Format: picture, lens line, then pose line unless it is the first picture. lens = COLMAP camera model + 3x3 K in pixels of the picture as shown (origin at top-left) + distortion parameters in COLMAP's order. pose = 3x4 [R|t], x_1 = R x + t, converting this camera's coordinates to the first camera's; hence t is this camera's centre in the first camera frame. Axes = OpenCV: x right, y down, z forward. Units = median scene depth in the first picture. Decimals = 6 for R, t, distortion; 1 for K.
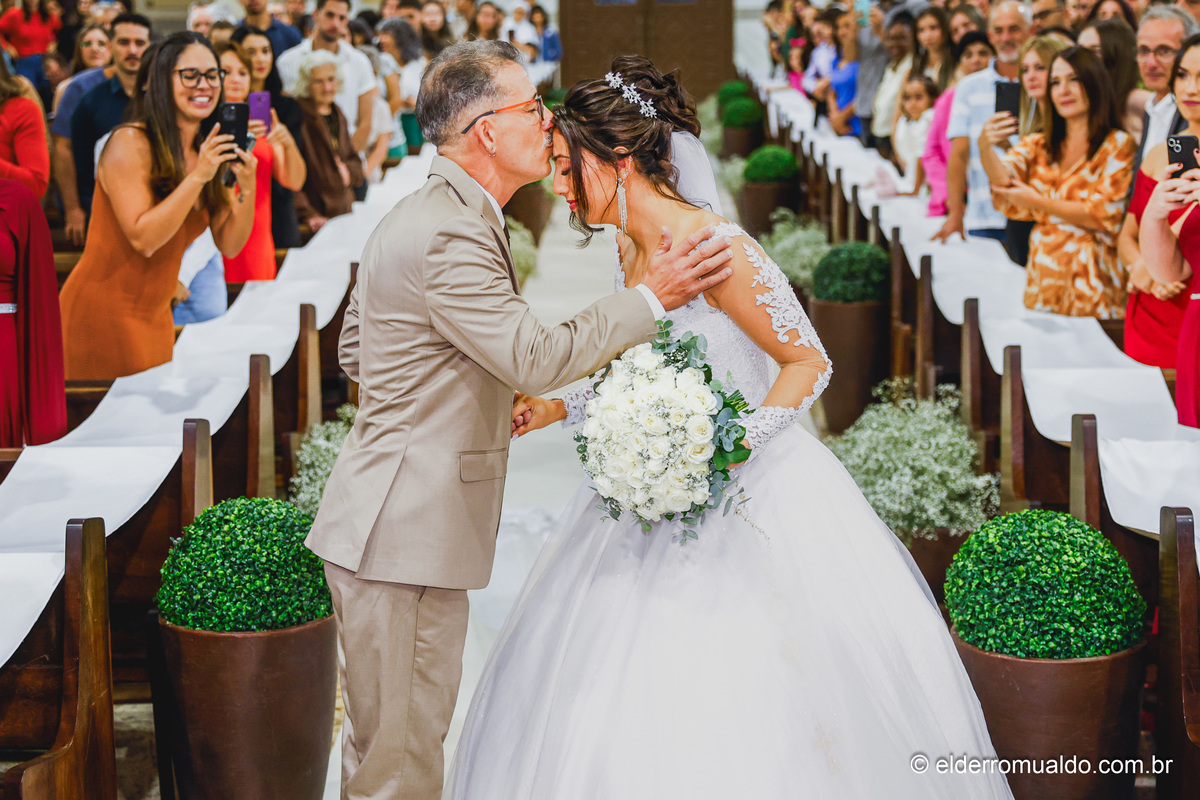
lens RADIAL K [[2156.3, 0, 603.1], [0, 2156.3, 365.6], [0, 0, 1]] dist [0.109366, 0.000000]
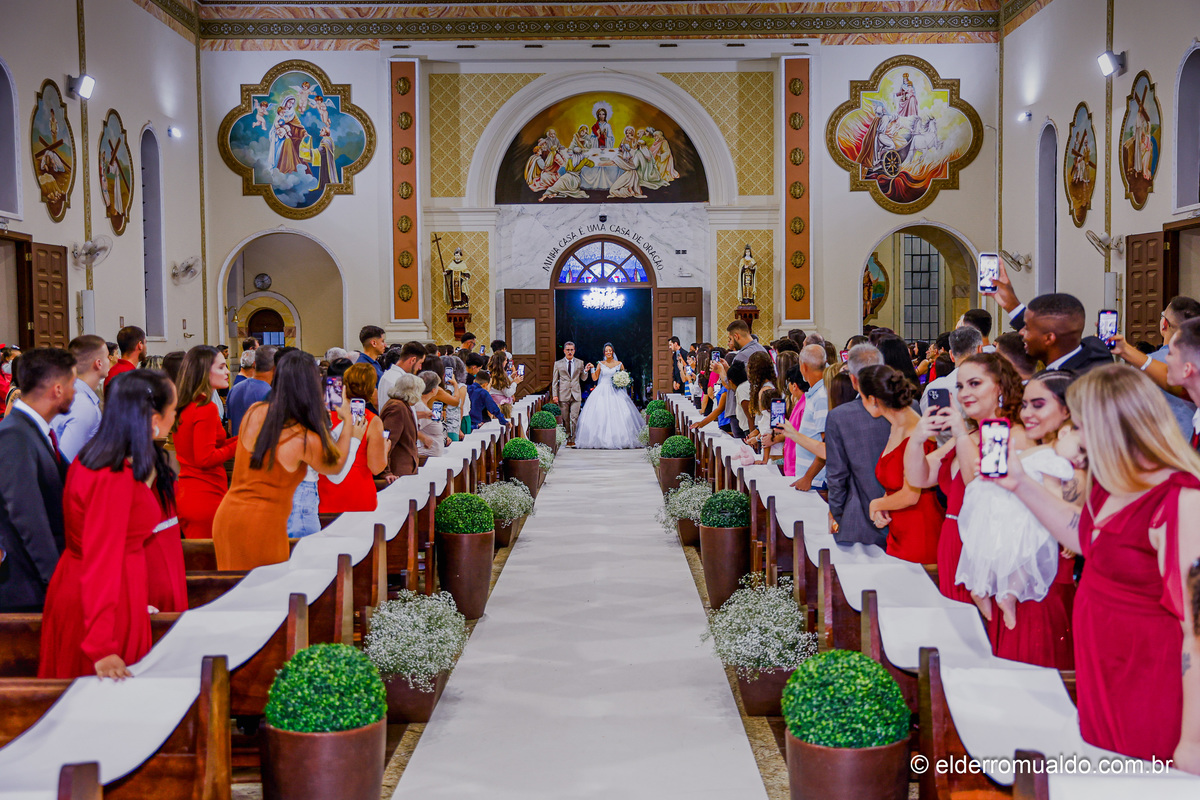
lens RADIAL K [[1319.2, 0, 624.5], [0, 1319.2, 404.5], [0, 0, 1]] dist [0.010010, 0.000000]
pose [[0.999376, 0.005547, 0.034887, 0.012499], [-0.001040, 0.991786, -0.127905, 0.013219], [-0.035309, 0.127789, 0.991173, 0.048516]]
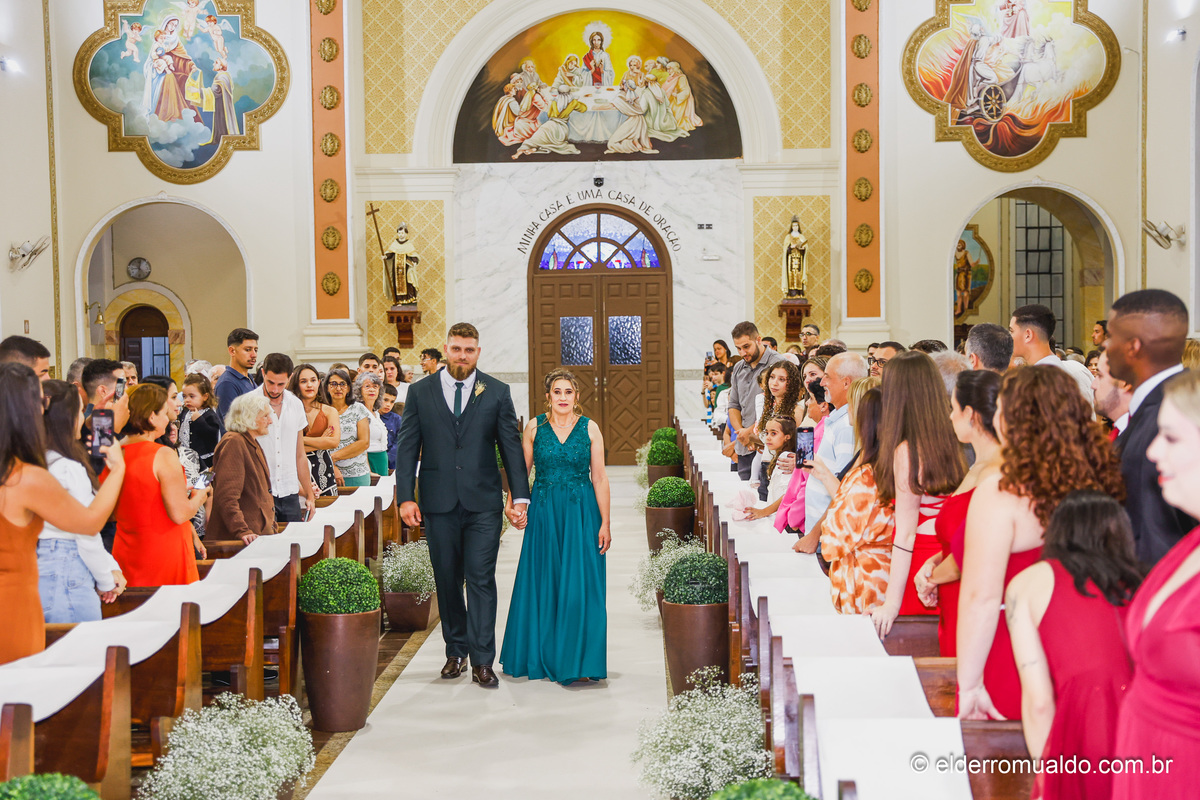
lens RADIAL K [[1784.4, 0, 603.6], [0, 1784.4, 422.3], [0, 0, 1]] dist [0.112846, 0.000000]
pose [[0.999829, 0.002114, 0.018397, 0.110720], [0.000373, 0.990965, -0.134120, 0.007549], [-0.018514, 0.134104, 0.990794, 0.057040]]
